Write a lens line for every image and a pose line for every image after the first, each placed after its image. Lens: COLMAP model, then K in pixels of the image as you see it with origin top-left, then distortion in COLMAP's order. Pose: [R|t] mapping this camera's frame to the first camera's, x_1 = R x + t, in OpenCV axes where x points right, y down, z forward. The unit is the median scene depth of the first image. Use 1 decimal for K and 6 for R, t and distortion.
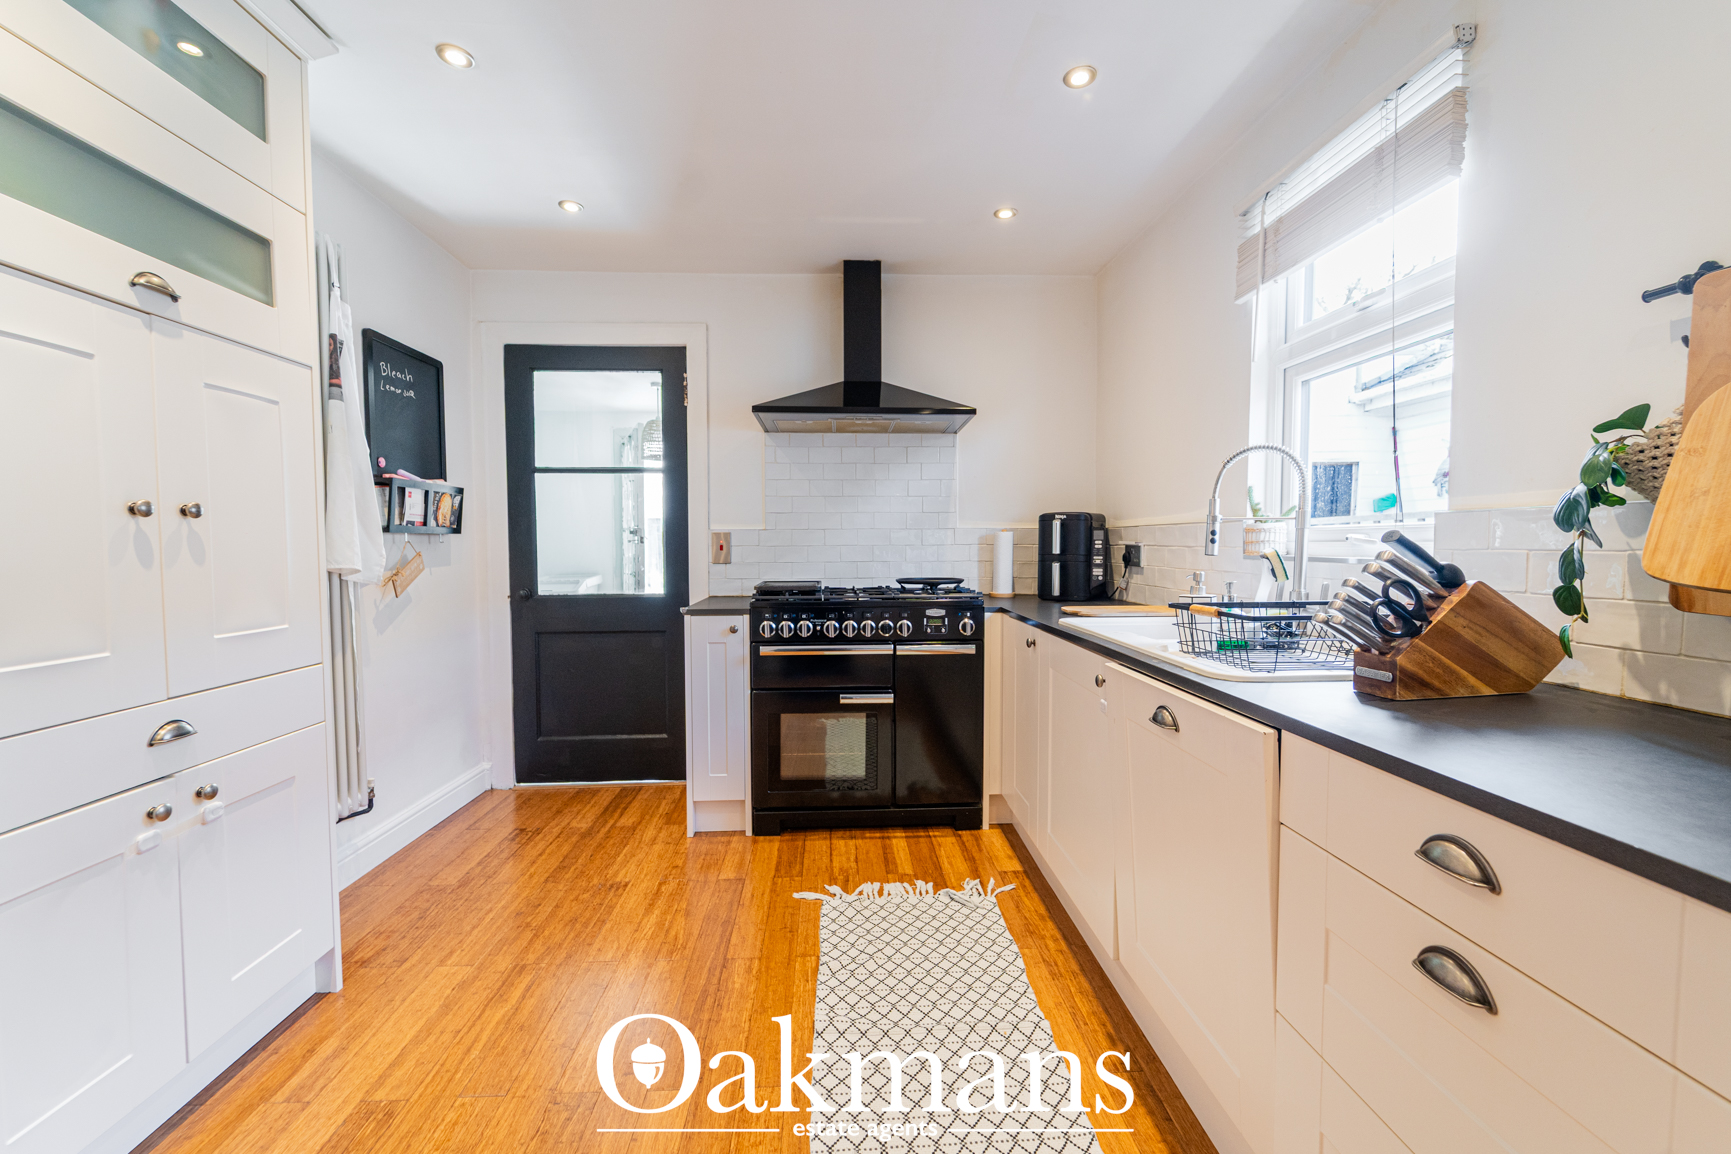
lens RADIAL K [[695.4, 0, 866.4], [0, 695.4, 575.0], [0, 0, 1]] dist [0.001632, -0.000848]
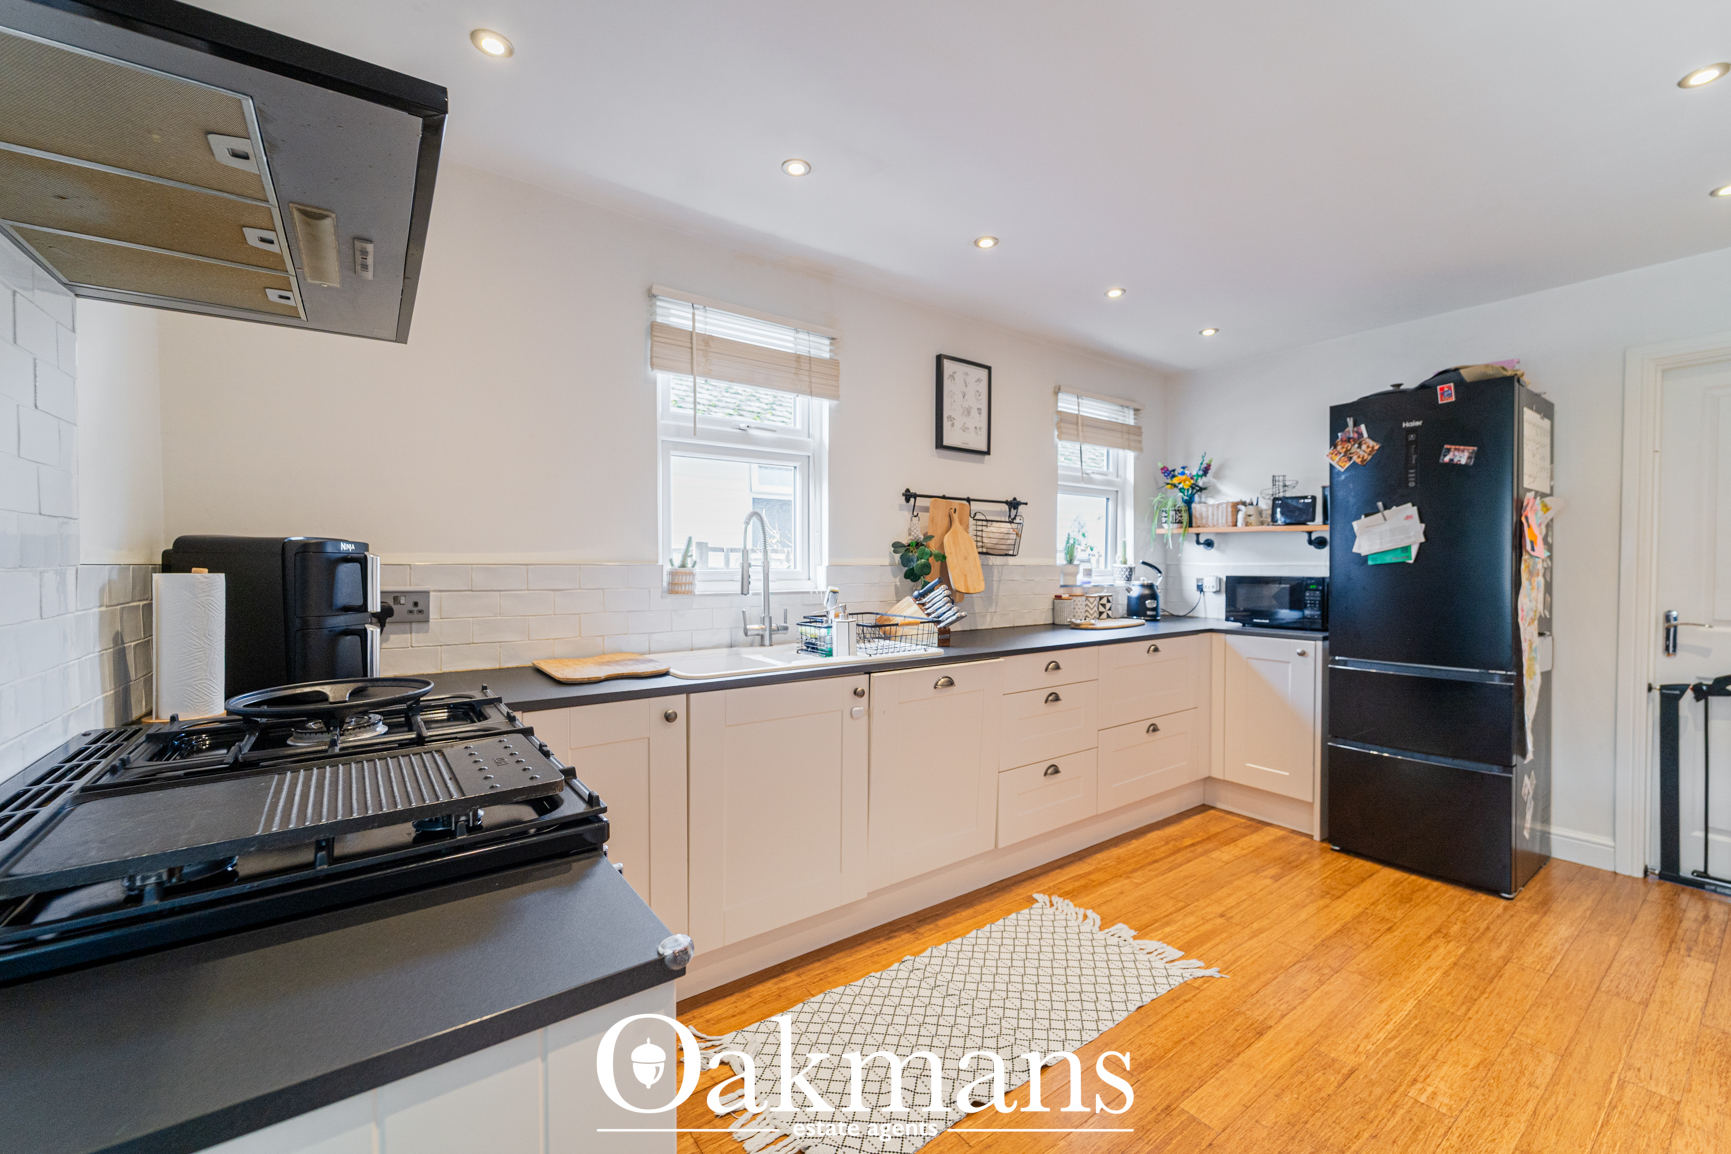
lens RADIAL K [[726.0, 0, 828.3], [0, 726.0, 575.2], [0, 0, 1]] dist [0.000885, -0.000151]
pose [[-0.534818, -0.015912, 0.844817, -0.478668], [0.038655, 0.998315, 0.043274, -0.079609], [-0.844083, 0.055800, -0.533302, 1.089617]]
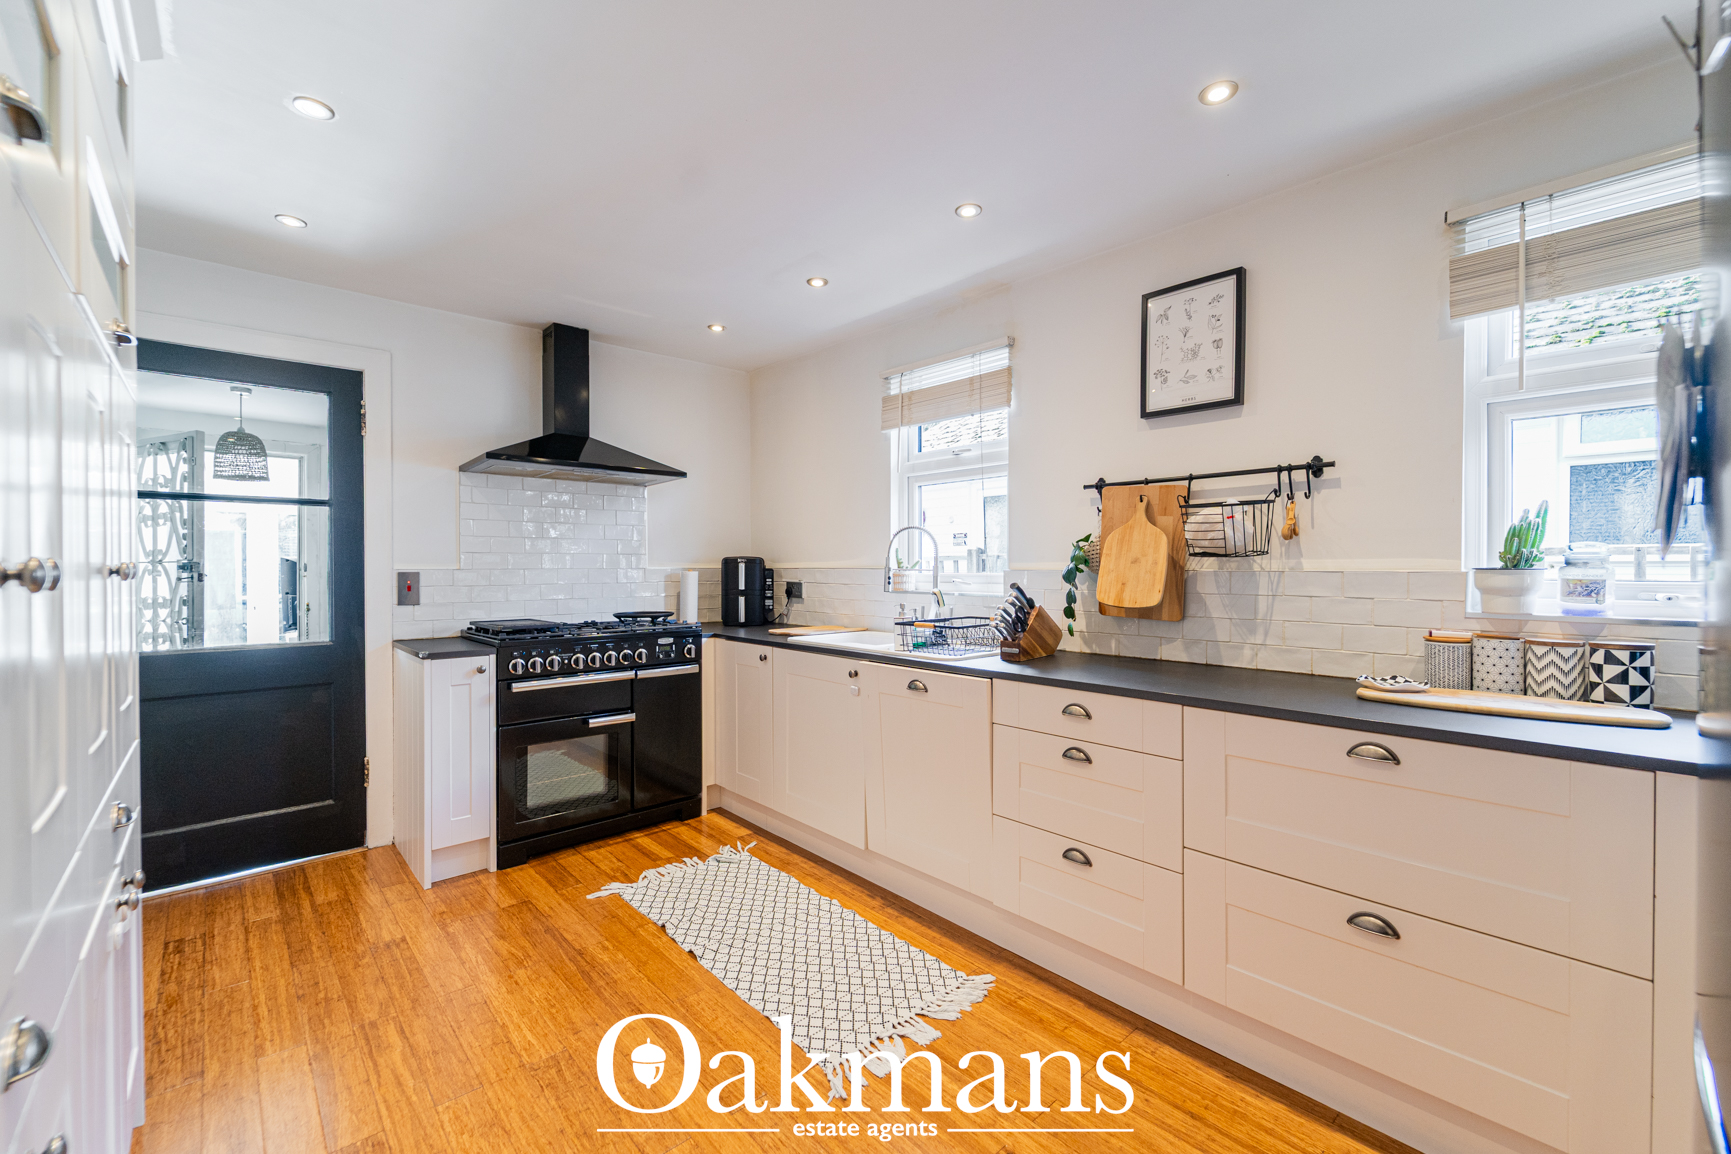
lens RADIAL K [[695.4, 0, 866.4], [0, 695.4, 575.0], [0, 0, 1]] dist [0.001632, -0.000848]
pose [[0.778065, -0.004102, 0.628171, -0.389242], [0.027716, 0.999229, -0.027804, -0.016884], [-0.627572, 0.039044, 0.777579, -0.158022]]
